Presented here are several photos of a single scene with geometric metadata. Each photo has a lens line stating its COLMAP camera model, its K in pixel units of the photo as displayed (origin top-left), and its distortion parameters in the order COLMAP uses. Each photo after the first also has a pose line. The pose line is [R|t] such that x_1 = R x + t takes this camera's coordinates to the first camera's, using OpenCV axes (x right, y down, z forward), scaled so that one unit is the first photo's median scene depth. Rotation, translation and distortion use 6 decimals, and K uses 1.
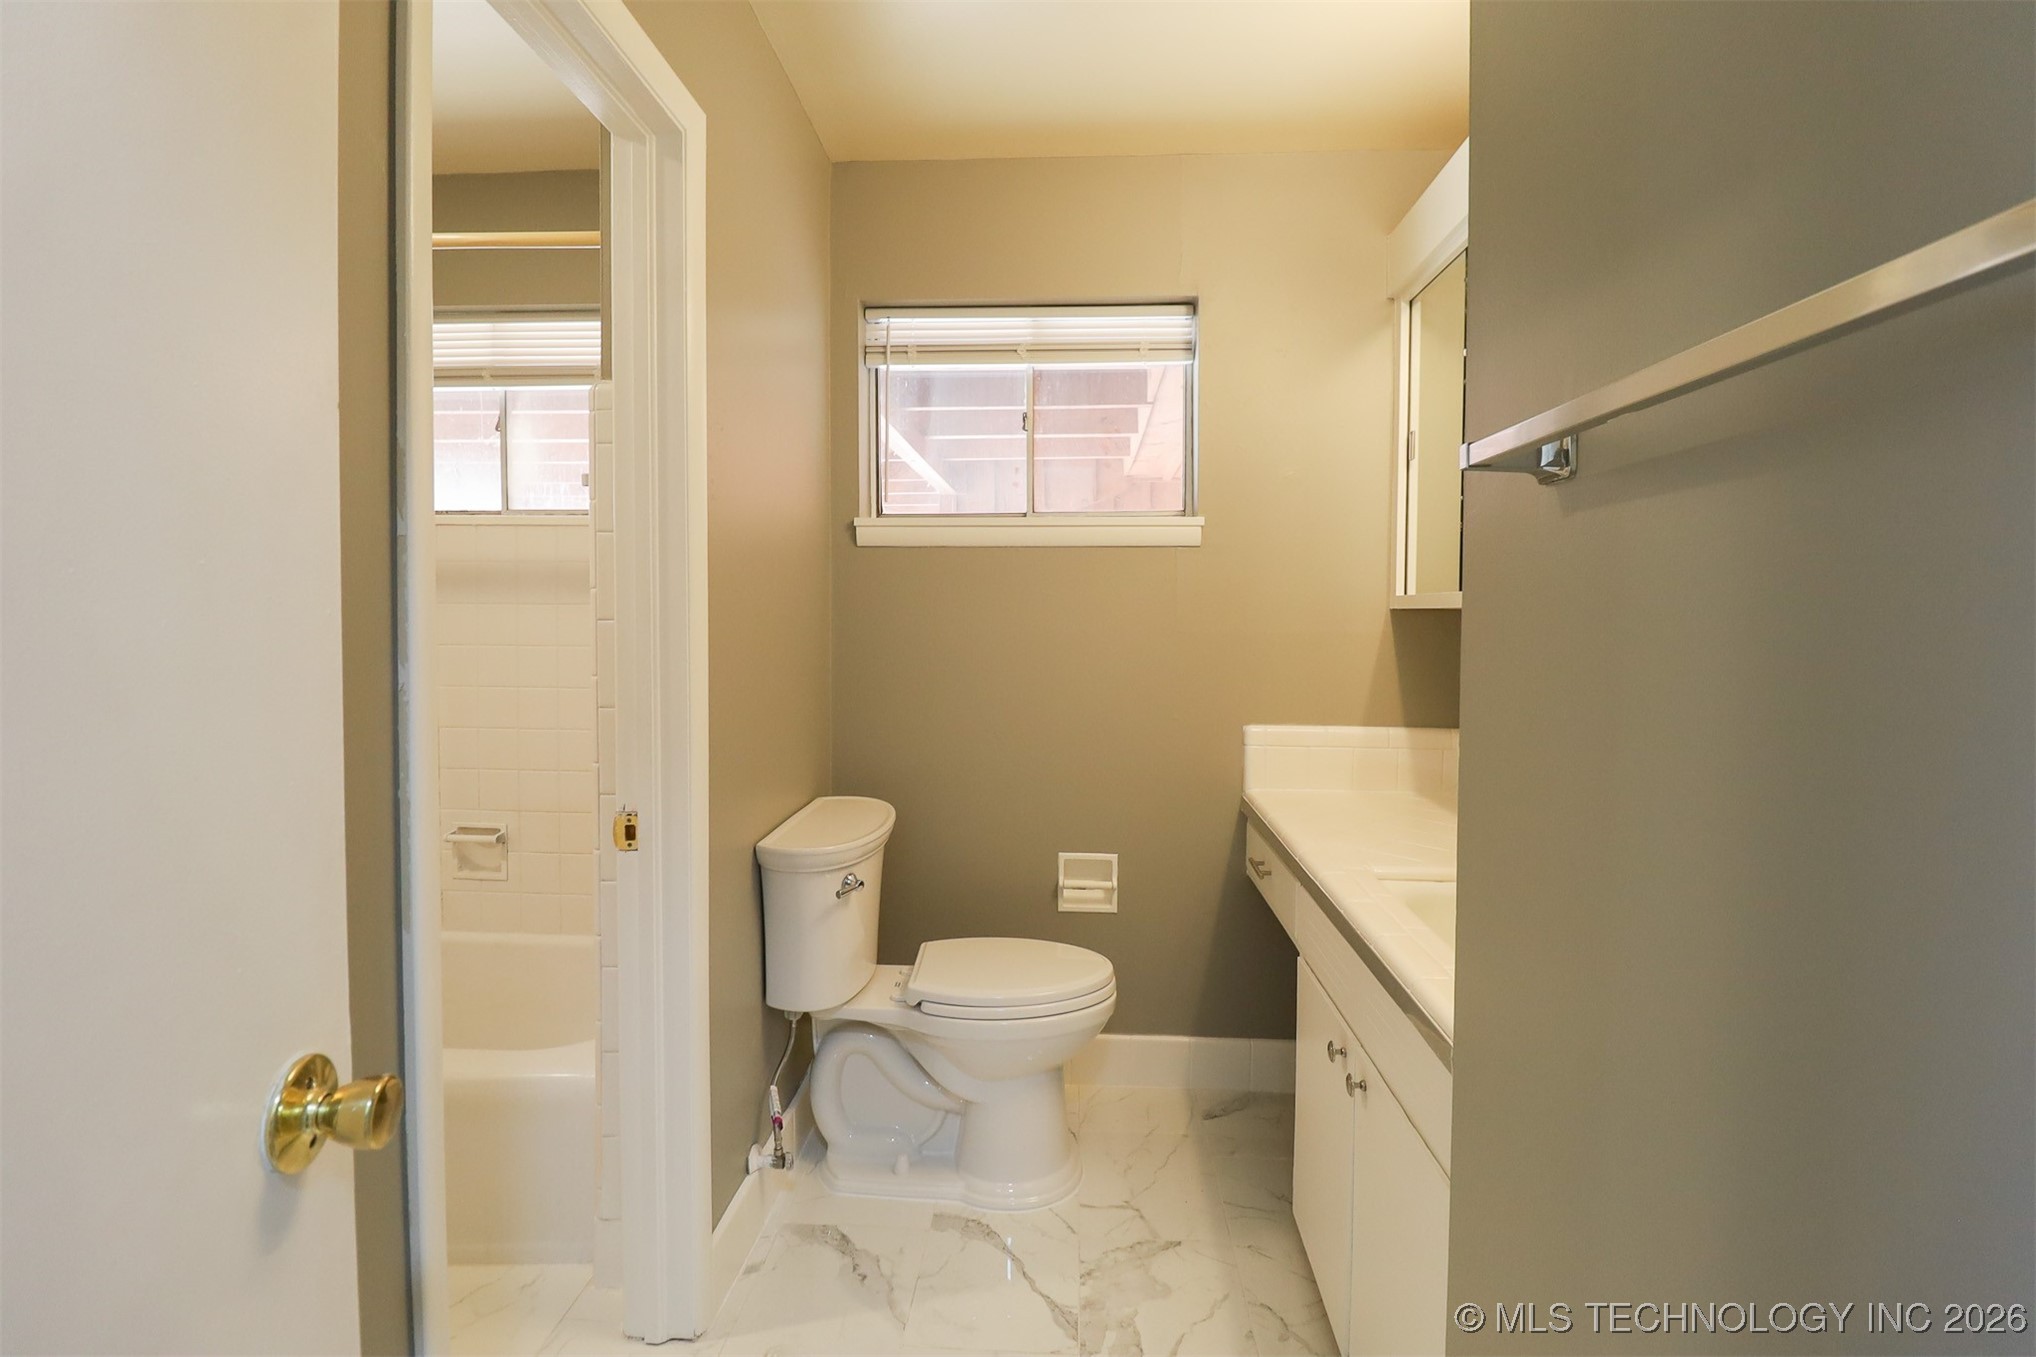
lens RADIAL K [[940.8, 0, 1012.0], [0, 940.8, 654.4], [0, 0, 1]] dist [0.000395, -0.013953]
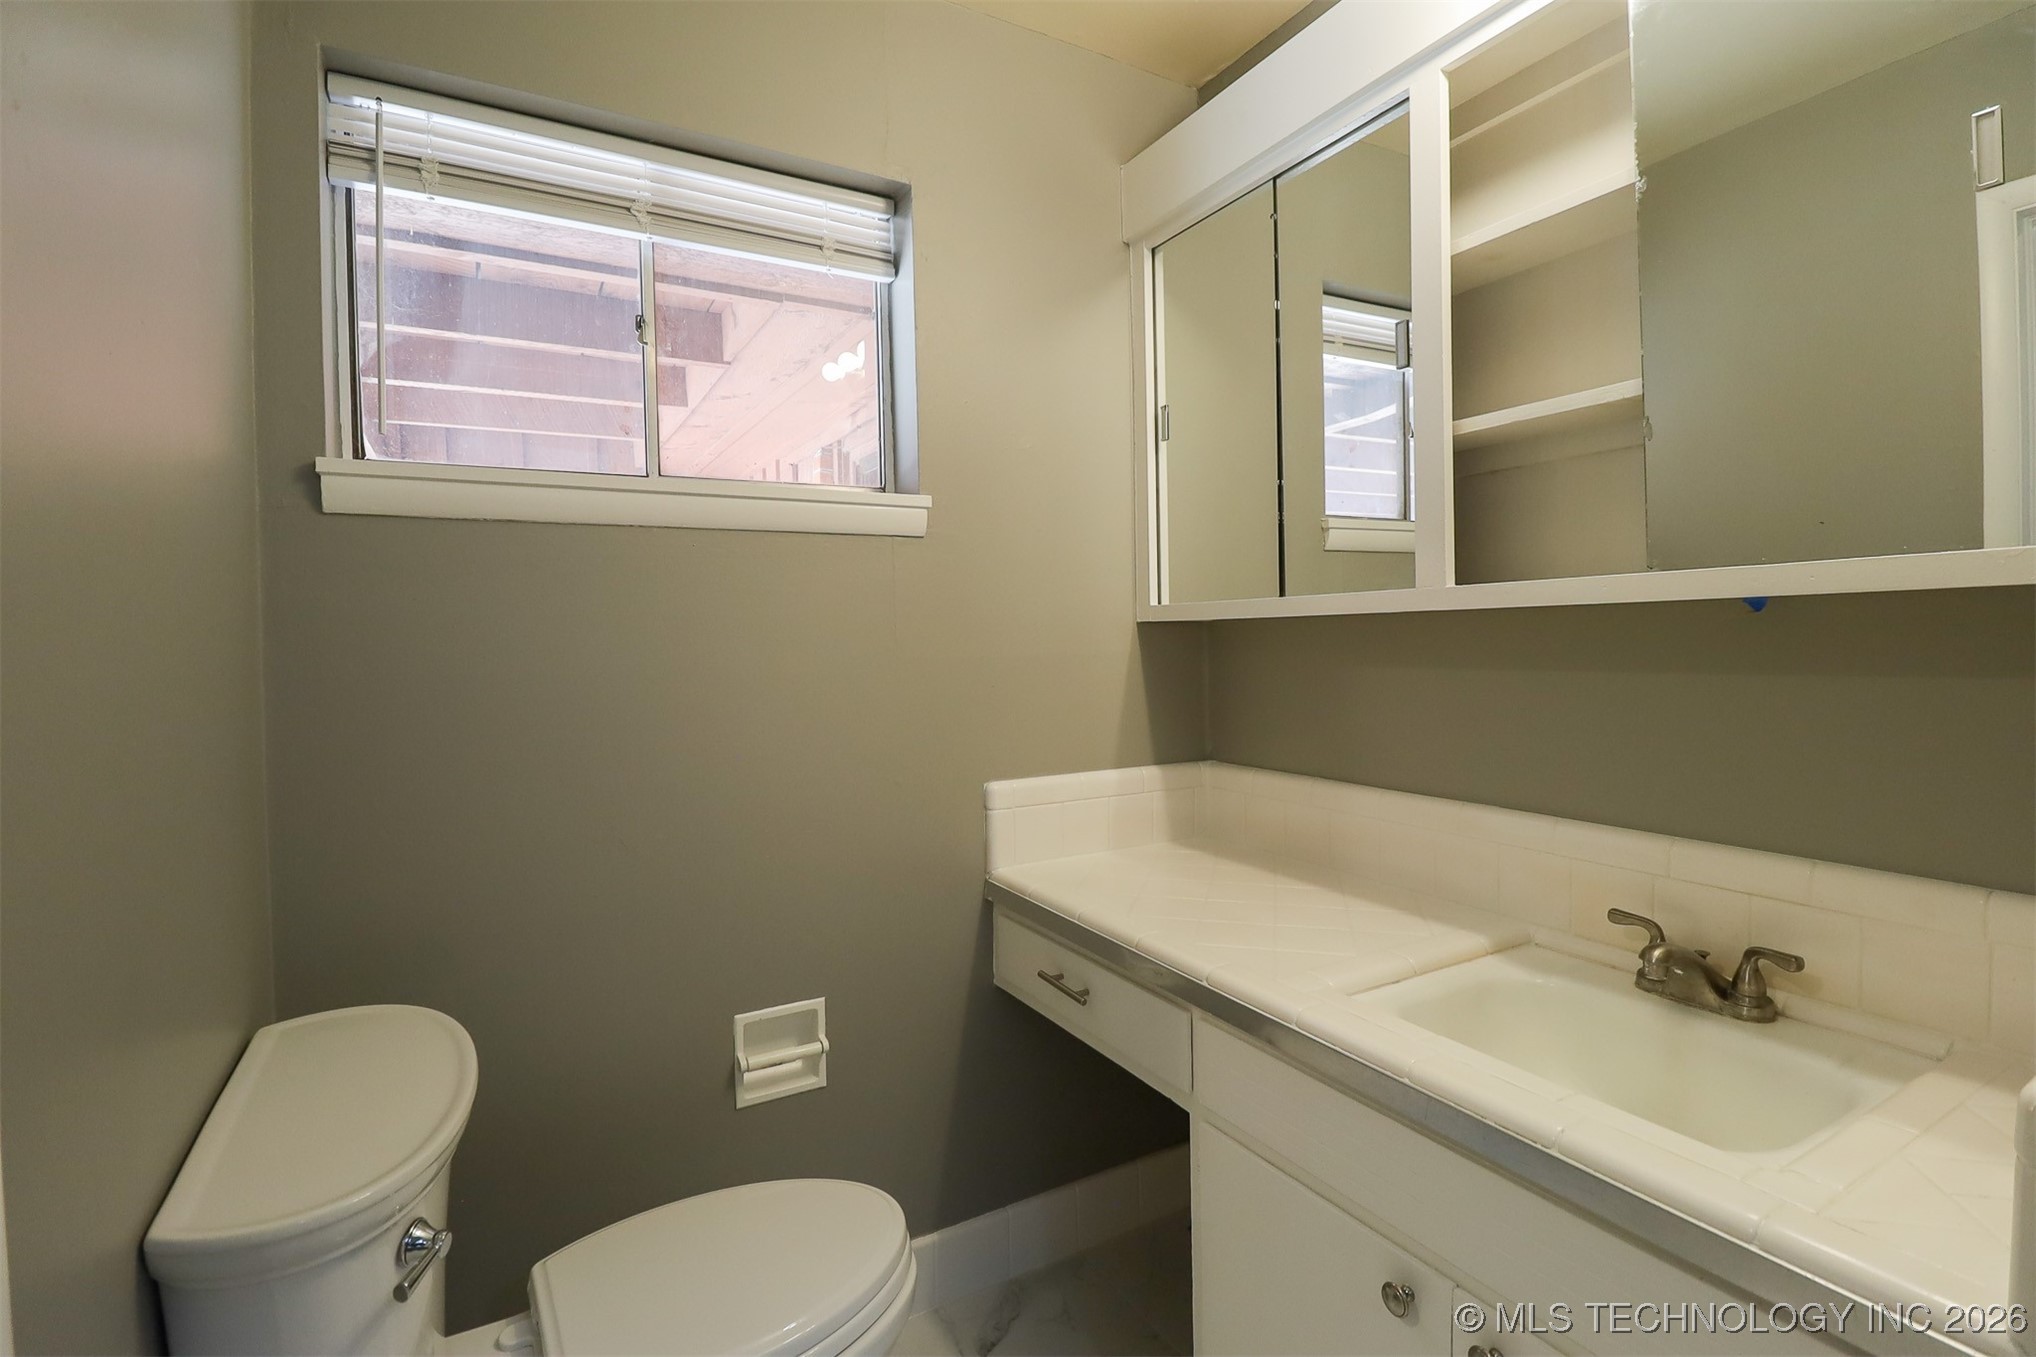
lens RADIAL K [[940.8, 0, 1012.0], [0, 940.8, 654.4], [0, 0, 1]] dist [0.000395, -0.013953]
pose [[0.834991, -0.028667, 0.549517, -0.134935], [0.043621, 0.998948, -0.014170, -0.013185], [-0.548532, 0.035802, 0.835363, 0.368084]]
